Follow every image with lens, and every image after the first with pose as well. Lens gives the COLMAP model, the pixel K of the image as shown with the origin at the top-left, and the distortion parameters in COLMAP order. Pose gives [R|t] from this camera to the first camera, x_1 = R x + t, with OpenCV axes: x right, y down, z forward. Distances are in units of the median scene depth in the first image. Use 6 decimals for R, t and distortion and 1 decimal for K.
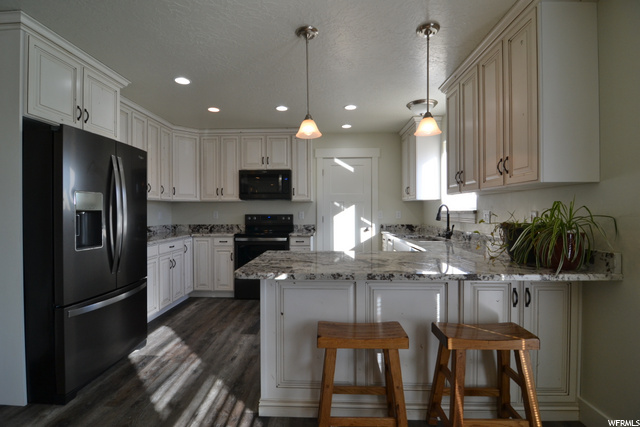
lens RADIAL K [[311.2, 0, 315.4], [0, 311.2, 213.8], [0, 0, 1]] dist [-0.003371, -0.013419]
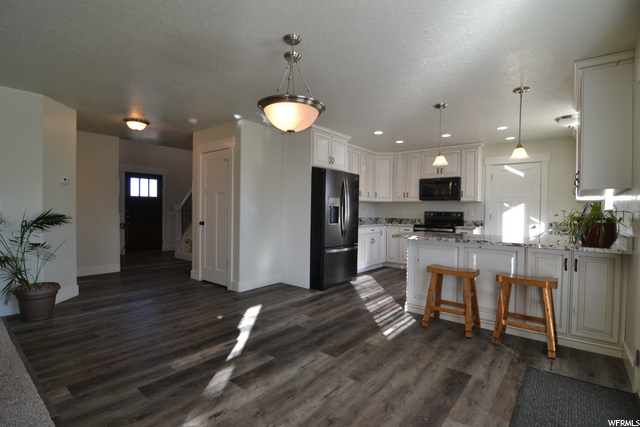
lens RADIAL K [[311.2, 0, 315.4], [0, 311.2, 213.8], [0, 0, 1]] dist [-0.003371, -0.013419]
pose [[0.796603, 0.020702, -0.604149, 0.246926], [-0.020193, 0.999767, 0.007633, 0.013627], [0.604166, 0.006119, 0.796835, -0.418893]]
